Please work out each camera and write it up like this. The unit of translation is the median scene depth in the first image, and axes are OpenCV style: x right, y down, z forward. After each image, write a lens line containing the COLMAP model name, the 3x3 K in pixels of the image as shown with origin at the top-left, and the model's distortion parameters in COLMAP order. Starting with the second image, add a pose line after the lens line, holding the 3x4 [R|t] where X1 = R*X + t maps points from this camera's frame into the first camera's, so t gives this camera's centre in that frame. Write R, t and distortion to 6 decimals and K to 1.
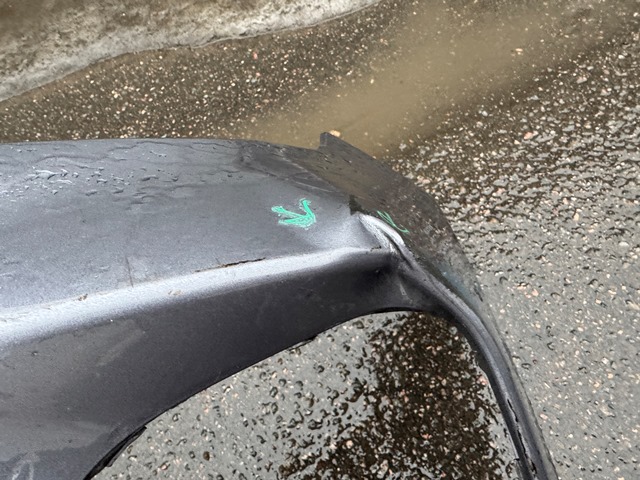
lens RADIAL K [[454.7, 0, 279.7], [0, 454.7, 245.7], [0, 0, 1]] dist [0.009919, -0.020938]
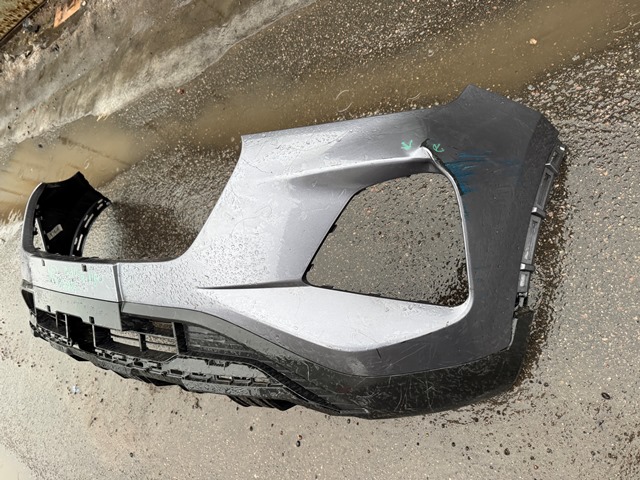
lens RADIAL K [[454.7, 0, 309.4], [0, 454.7, 244.2], [0, 0, 1]] dist [0.009919, -0.020938]
pose [[0.853914, 0.231437, -0.466121, 0.410610], [-0.034387, 0.918807, 0.393207, -0.244510], [0.519278, -0.319737, 0.792540, -0.864962]]
